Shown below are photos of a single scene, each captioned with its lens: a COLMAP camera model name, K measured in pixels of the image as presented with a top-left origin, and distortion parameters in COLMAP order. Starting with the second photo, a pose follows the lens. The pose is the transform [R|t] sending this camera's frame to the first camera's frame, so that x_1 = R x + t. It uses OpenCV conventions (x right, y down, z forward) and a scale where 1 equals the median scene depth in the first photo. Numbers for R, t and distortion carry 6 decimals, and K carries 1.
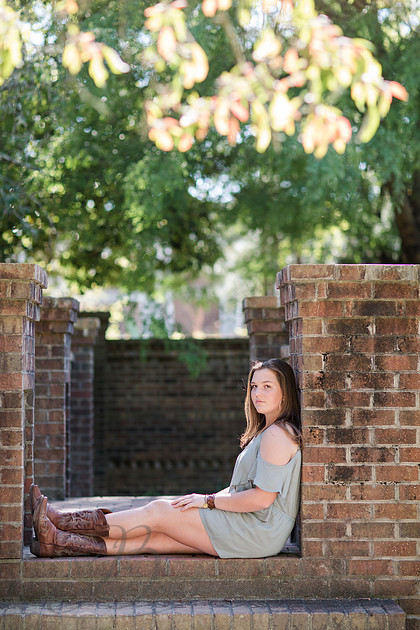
lens RADIAL K [[1483.1, 0, 182.9], [0, 1483.1, 316.0], [0, 0, 1]] dist [0.043408, -0.719651]
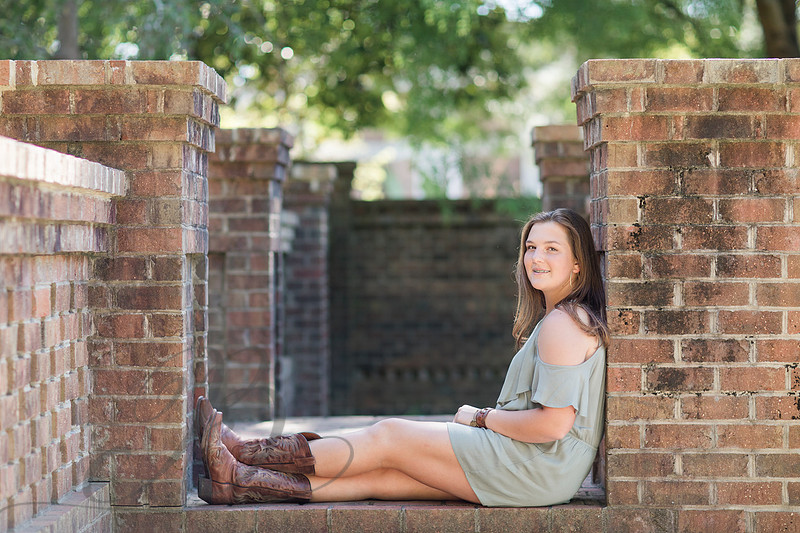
lens RADIAL K [[1883.3, 0, 400.0], [0, 1883.3, 266.5], [0, 0, 1]] dist [0.043408, -0.719651]
pose [[0.998588, -0.002631, -0.053049, 0.033034], [0.004578, 0.999319, 0.036623, 0.025165], [0.052916, -0.036814, 0.997920, 0.162859]]
